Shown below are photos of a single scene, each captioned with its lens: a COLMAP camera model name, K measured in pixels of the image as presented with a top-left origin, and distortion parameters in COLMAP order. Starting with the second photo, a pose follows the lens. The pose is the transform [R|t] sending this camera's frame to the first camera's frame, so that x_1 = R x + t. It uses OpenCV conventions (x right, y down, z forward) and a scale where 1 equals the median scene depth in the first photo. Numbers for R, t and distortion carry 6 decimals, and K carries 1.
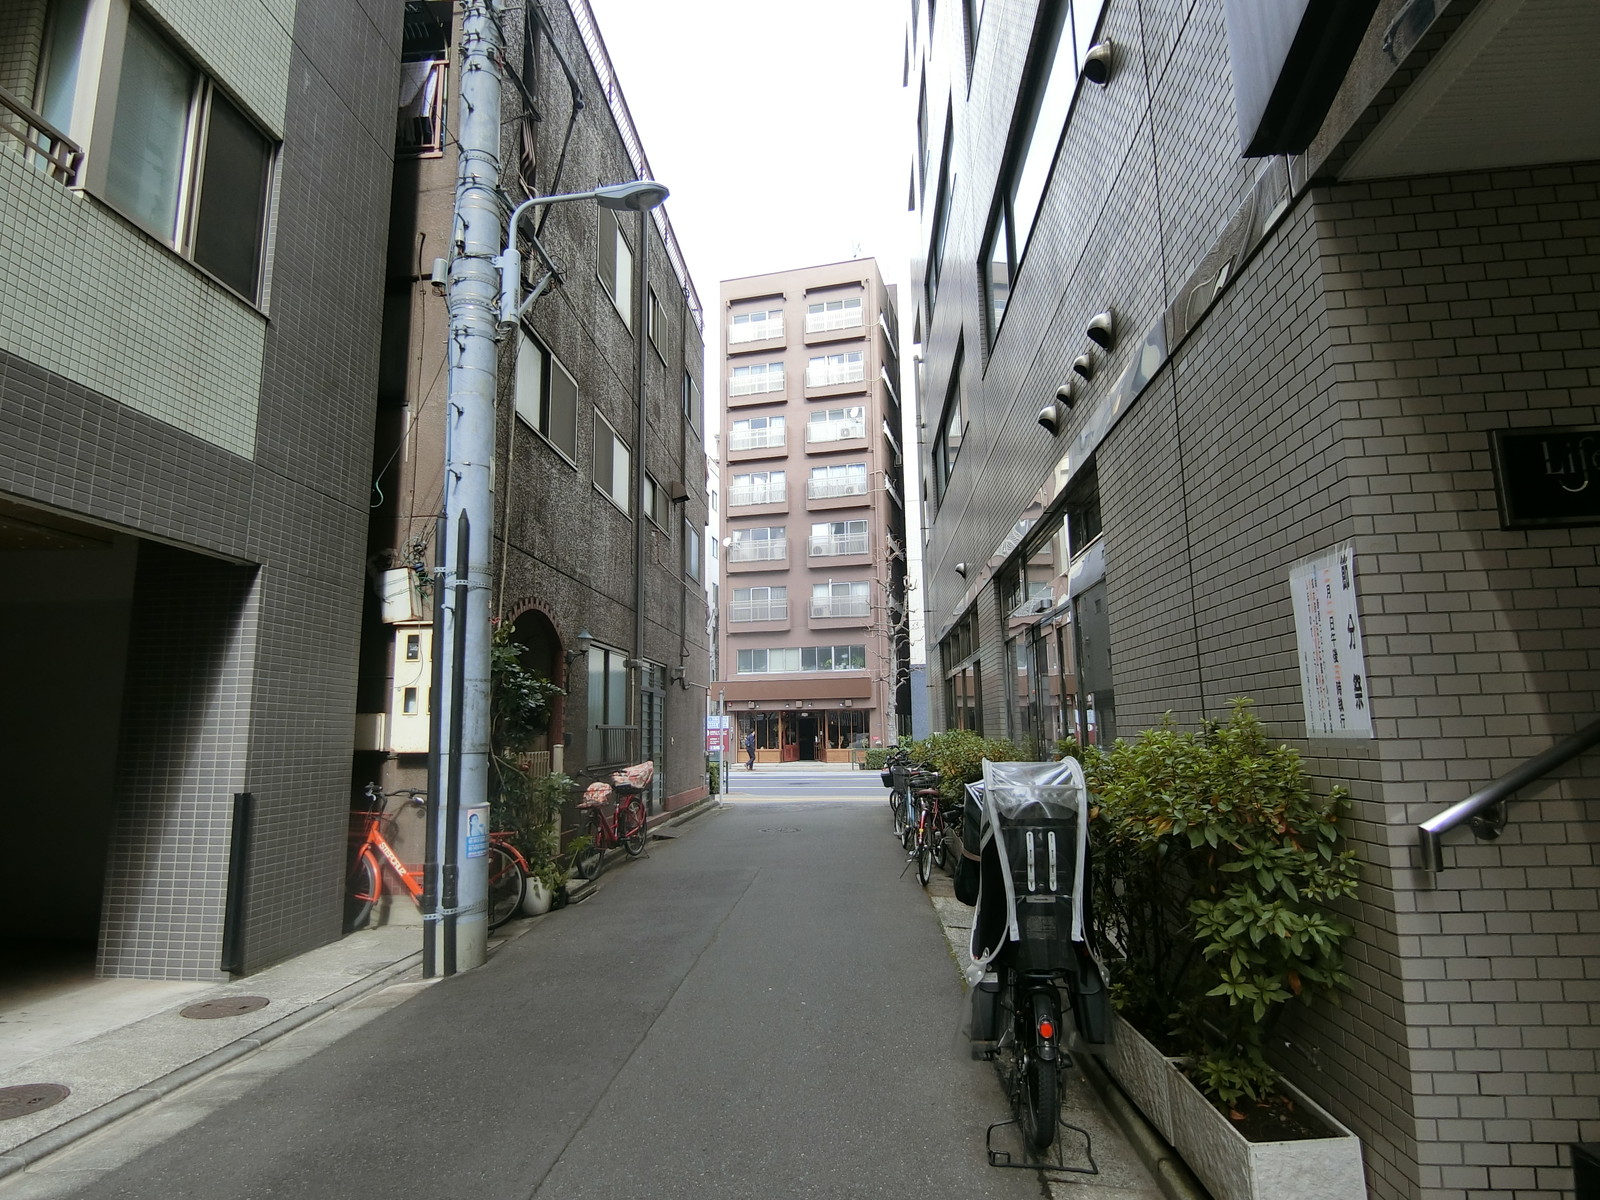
lens RADIAL K [[892.9, 0, 800.0], [0, 892.9, 600.0], [0, 0, 1]] dist [-0.019962, -0.000789]
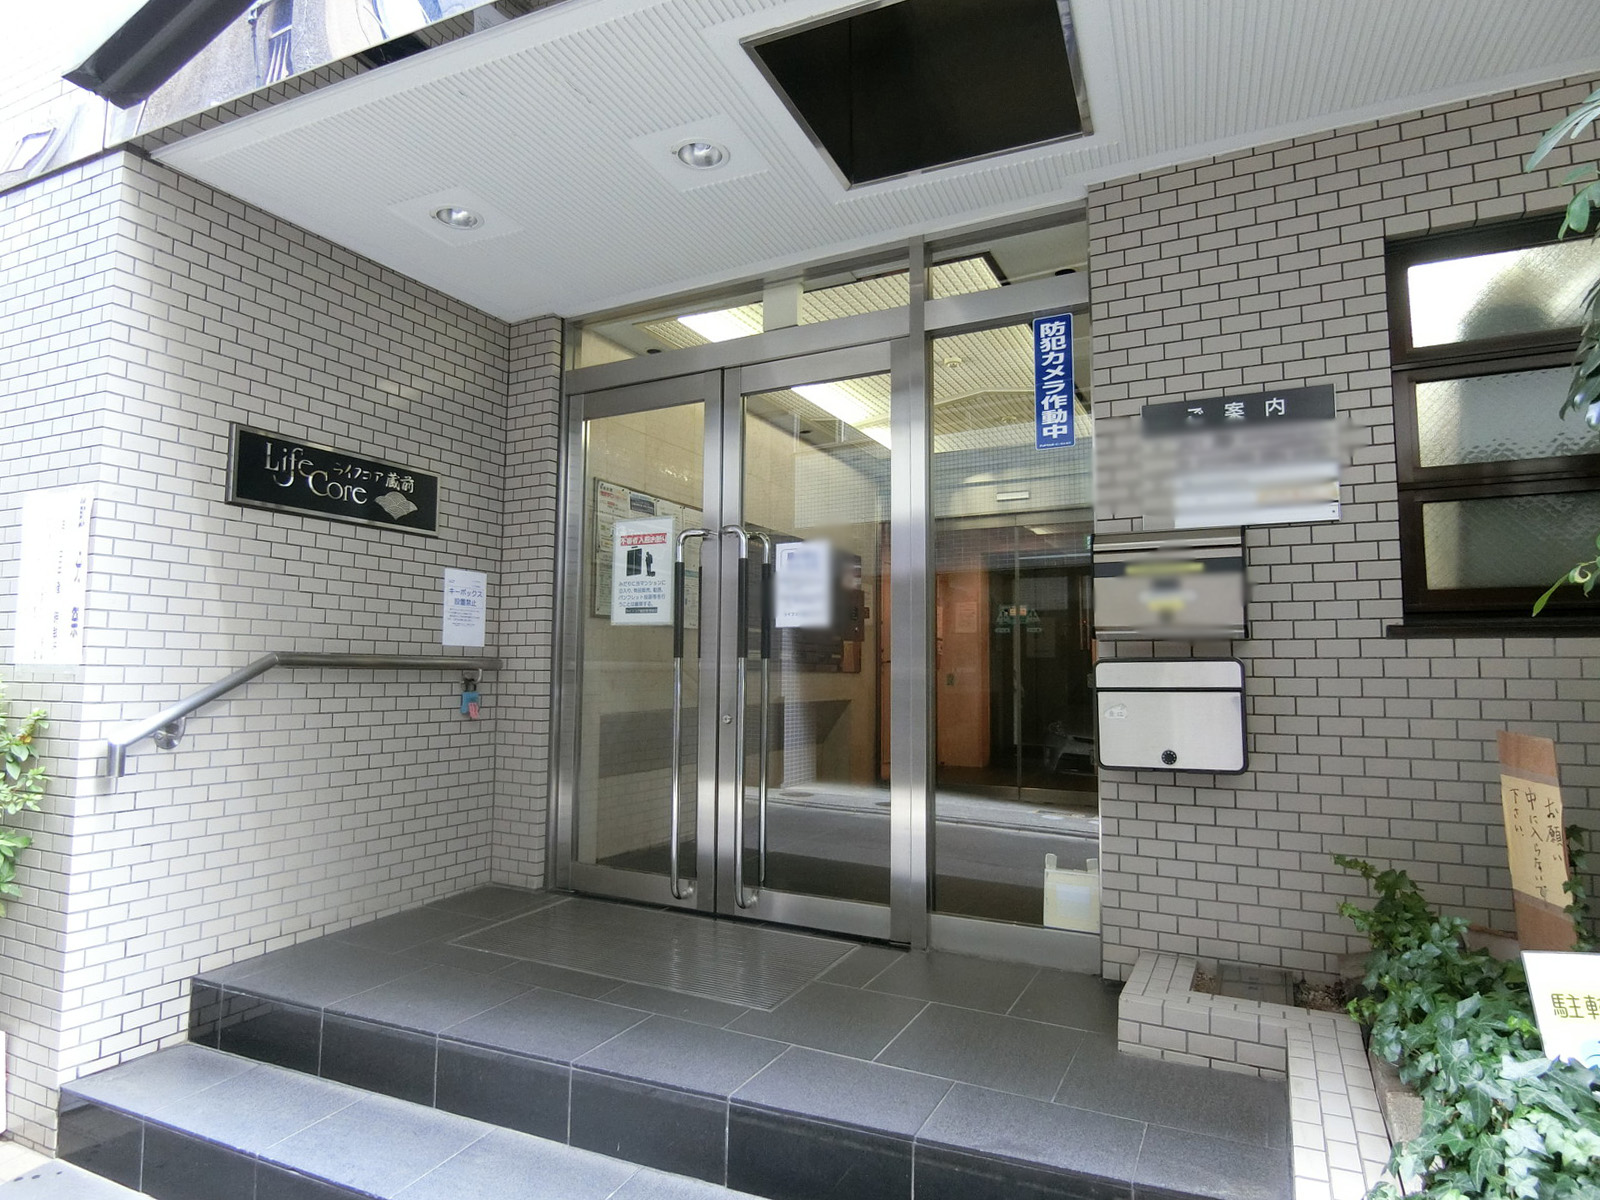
lens RADIAL K [[892.9, 0, 800.0], [0, 892.9, 600.0], [0, 0, 1]] dist [-0.019962, -0.000789]
pose [[0.327207, 0.100052, 0.939641, -0.103893], [-0.152031, 0.986999, -0.052154, -0.002935], [-0.932642, -0.125789, 0.338164, -0.206507]]
